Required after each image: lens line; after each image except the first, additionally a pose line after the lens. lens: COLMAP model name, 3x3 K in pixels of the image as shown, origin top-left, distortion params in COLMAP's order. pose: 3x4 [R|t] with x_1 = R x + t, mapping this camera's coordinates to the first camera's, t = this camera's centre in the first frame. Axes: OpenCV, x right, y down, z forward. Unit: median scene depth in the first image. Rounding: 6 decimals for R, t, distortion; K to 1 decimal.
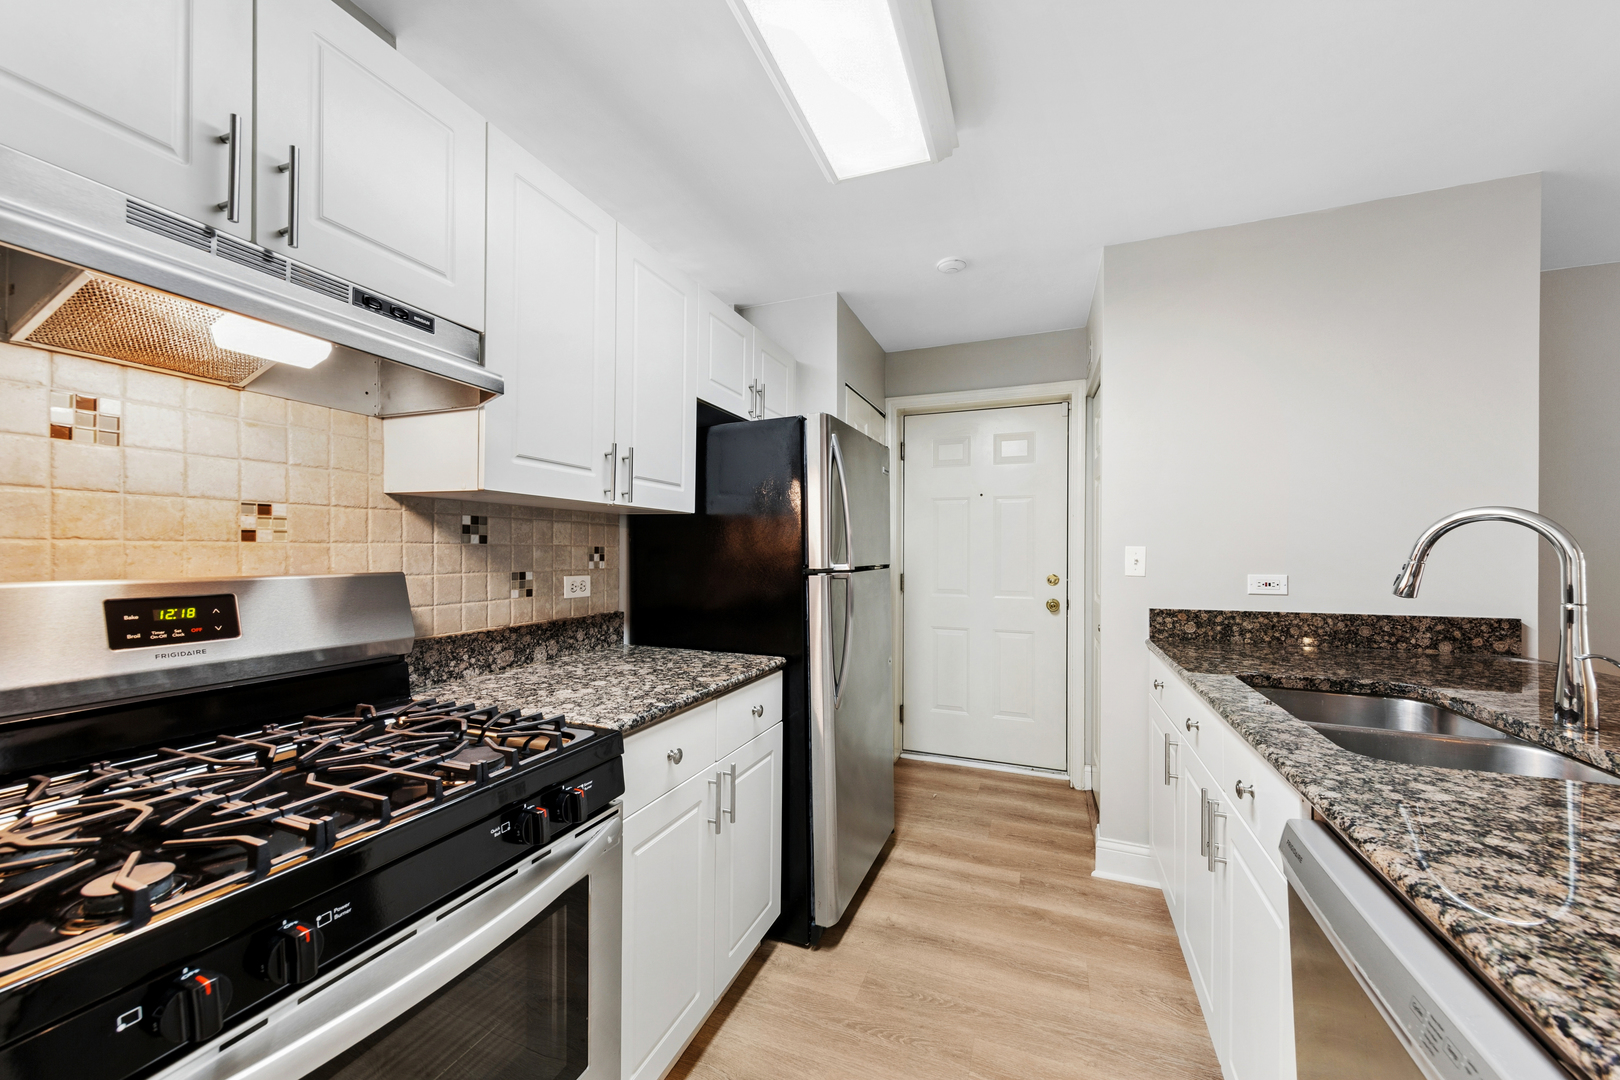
lens RADIAL K [[600.8, 0, 812.5], [0, 600.8, 561.8], [0, 0, 1]] dist [-0.002441, -0.000003]
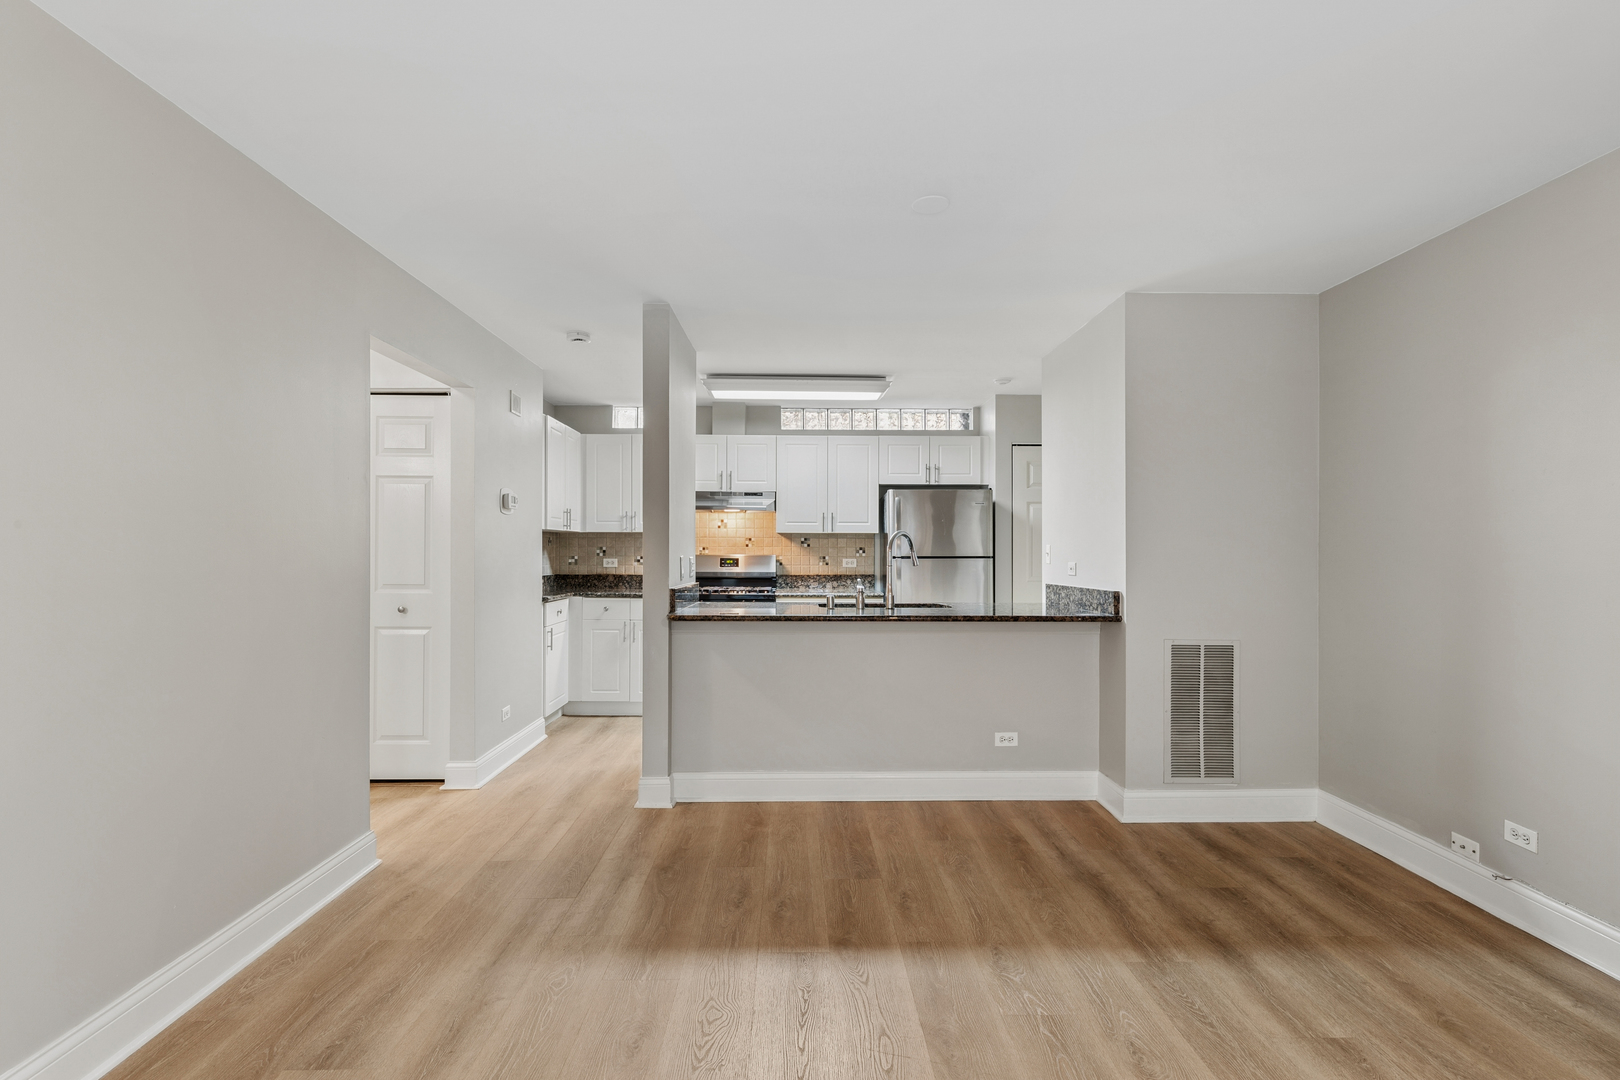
lens RADIAL K [[757.7, 0, 812.5], [0, 757.7, 550.1], [0, 0, 1]] dist [0.007947, -0.001608]
pose [[0.388924, -0.004247, -0.921260, 3.293159], [-0.016823, 0.999790, -0.011712, 0.035445], [0.921116, 0.020054, 0.388771, -0.539885]]
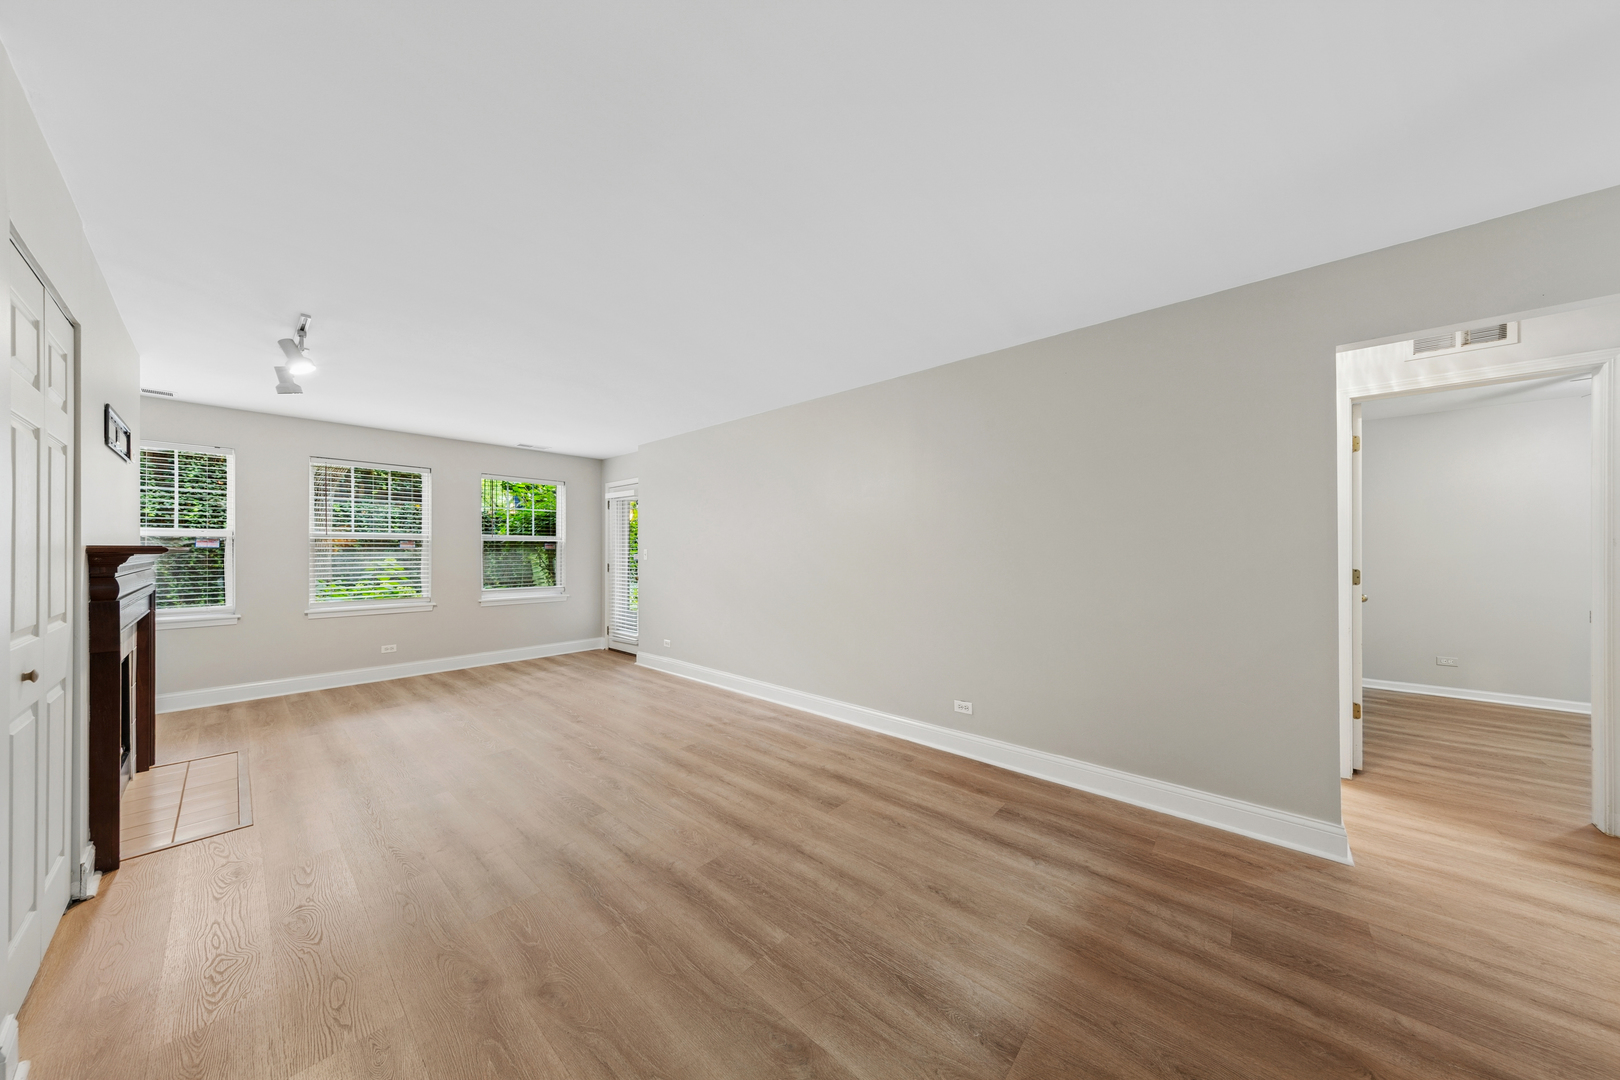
lens RADIAL K [[512.5, 0, 817.6], [0, 512.5, 547.2], [0, 0, 1]] dist [0.006891, -0.000044]
pose [[-0.942510, -0.000602, 0.334176, 1.868551], [0.002495, 0.999958, 0.008841, -0.002567], [-0.334167, 0.009166, -0.942469, 0.970538]]
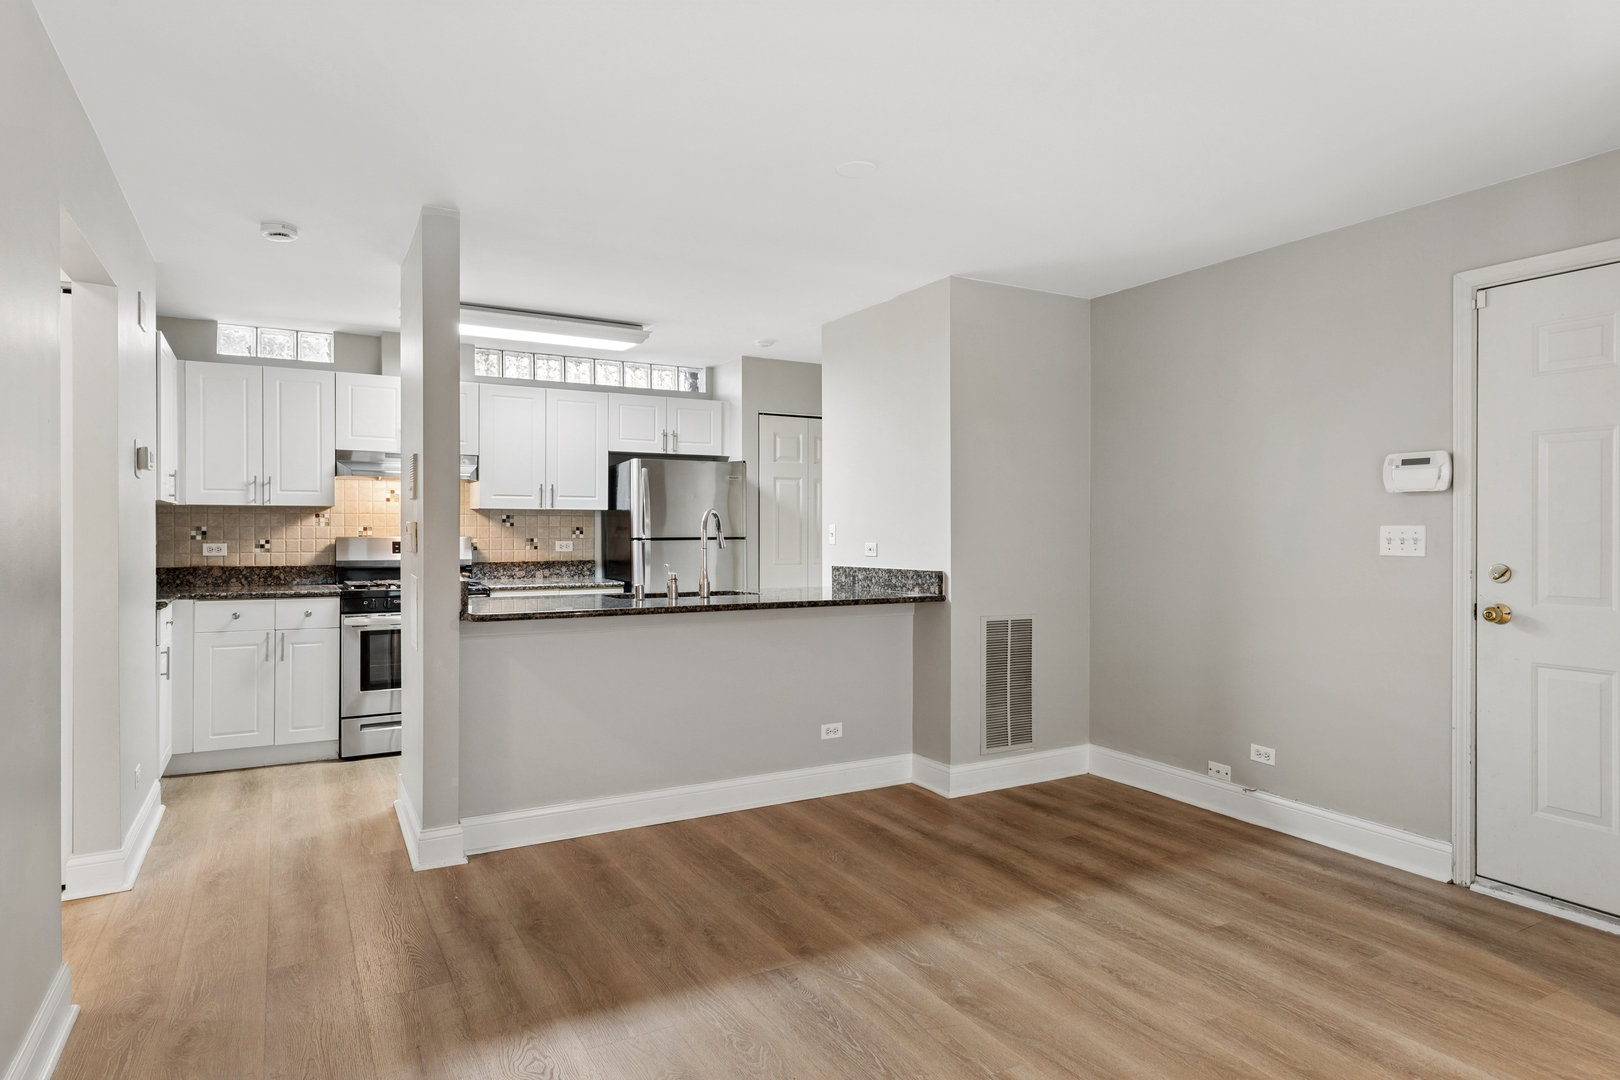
lens RADIAL K [[926.7, 0, 816.5], [0, 926.7, 536.2], [0, 0, 1]] dist [0.006395, 0.000351]
pose [[0.779882, -0.000942, -0.625925, 3.000918], [-0.007791, 0.999907, -0.011213, 0.046402], [0.625877, 0.013621, 0.779802, -1.262502]]
